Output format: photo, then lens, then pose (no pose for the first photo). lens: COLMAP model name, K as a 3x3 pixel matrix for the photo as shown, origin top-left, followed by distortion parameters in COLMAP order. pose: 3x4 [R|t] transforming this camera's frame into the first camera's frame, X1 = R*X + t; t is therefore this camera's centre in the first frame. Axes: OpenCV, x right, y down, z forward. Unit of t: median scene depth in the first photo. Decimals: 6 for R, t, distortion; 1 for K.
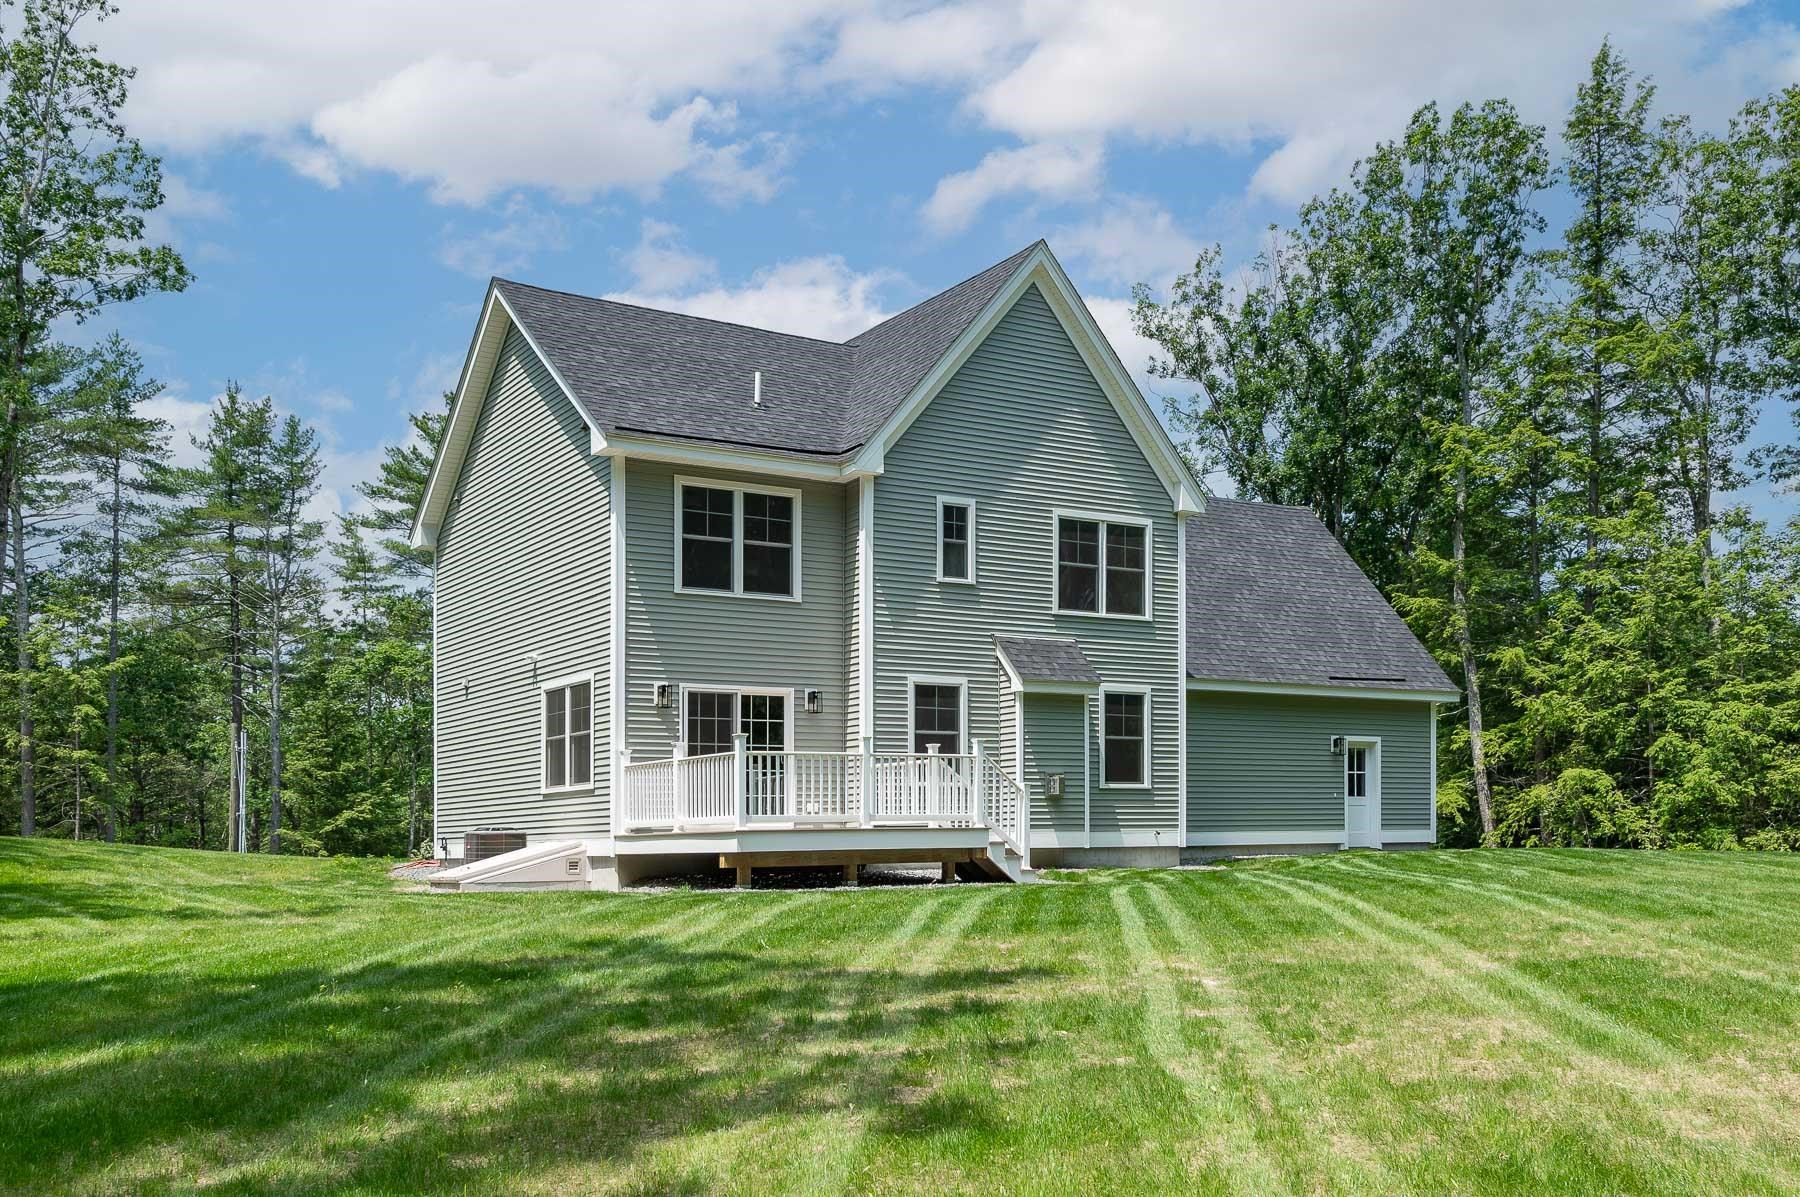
lens RADIAL K [[1408.8, 0, 1043.8], [0, 1408.8, 592.0], [0, 0, 1]] dist [0.001617, 0.002996]
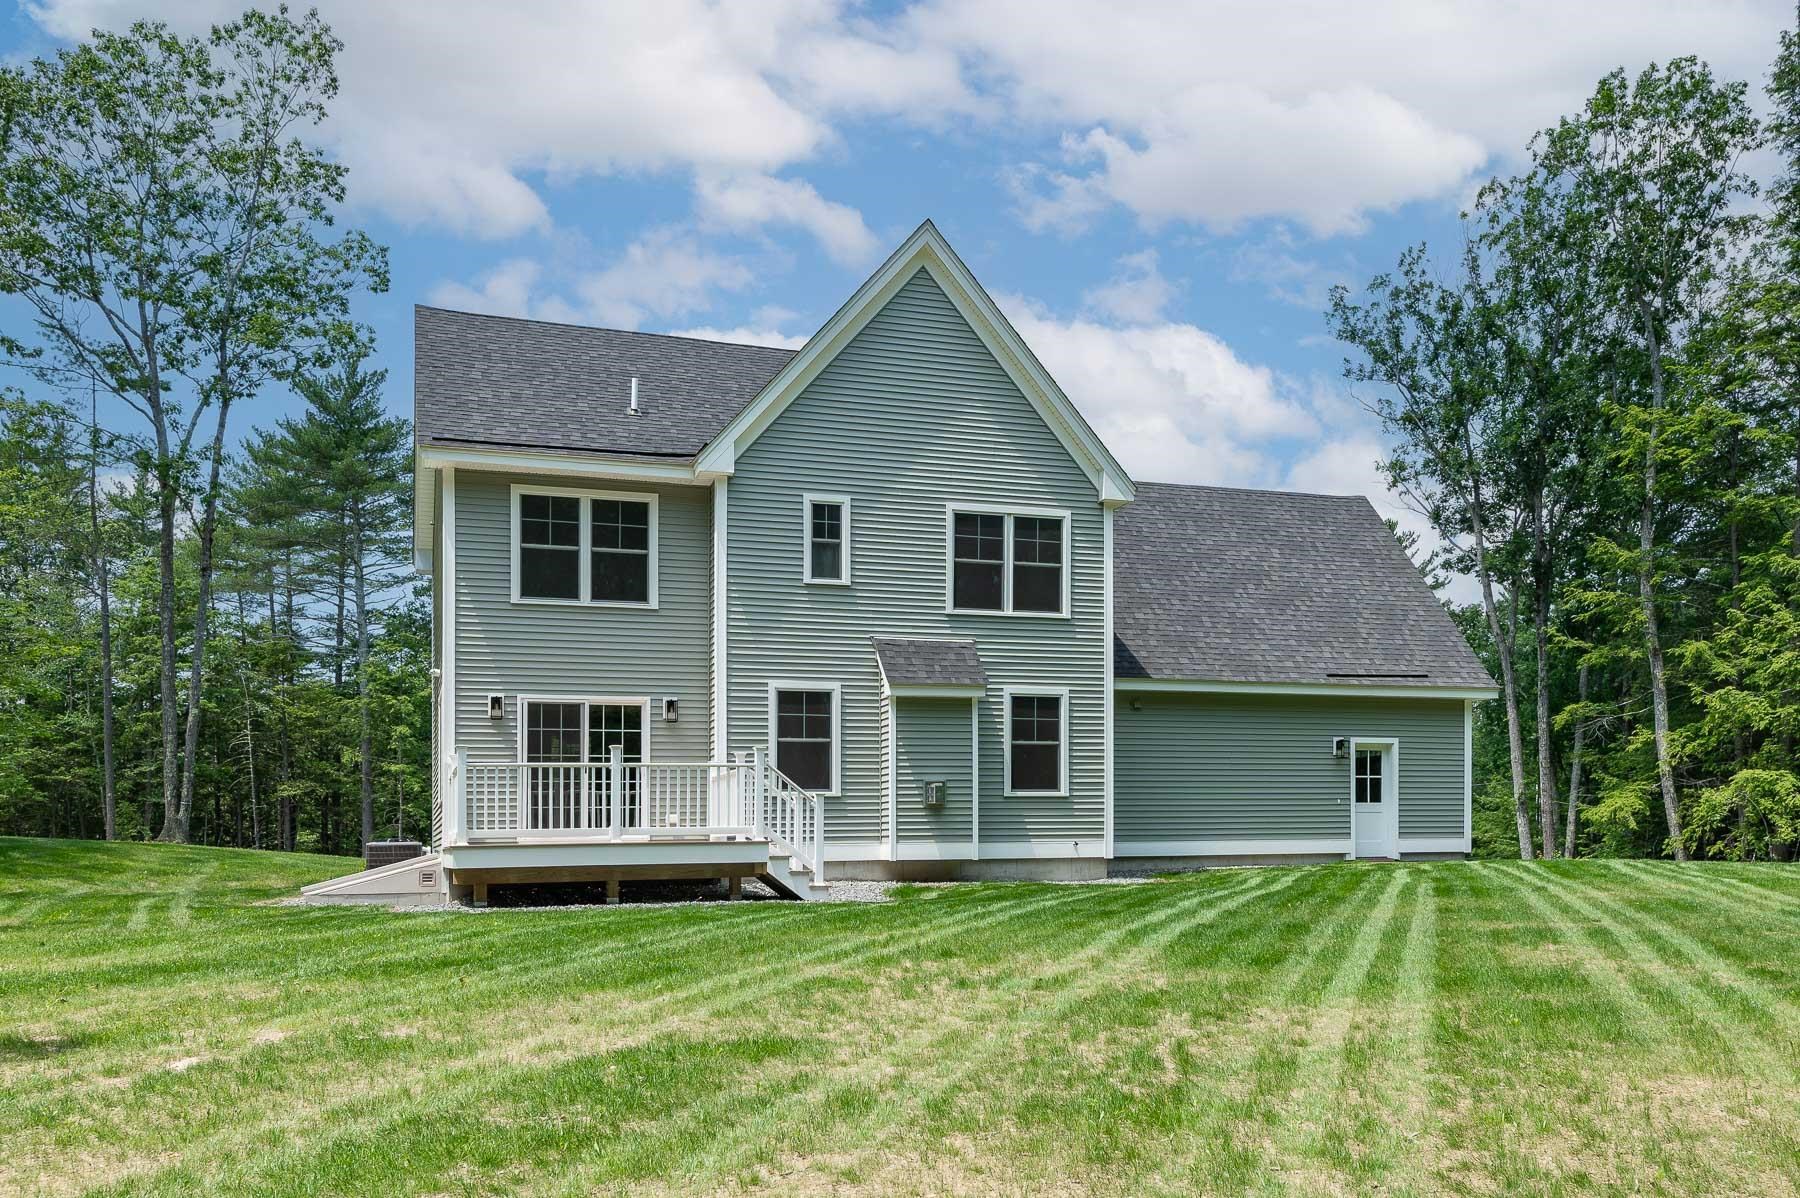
lens RADIAL K [[1331.1, 0, 1077.7], [0, 1331.1, 631.3], [0, 0, 1]] dist [0.026075, -0.057261]
pose [[0.980363, -0.029477, -0.194987, 0.264142], [0.032991, 0.999346, 0.014803, 0.016792], [0.194423, -0.020945, 0.980694, 0.134117]]
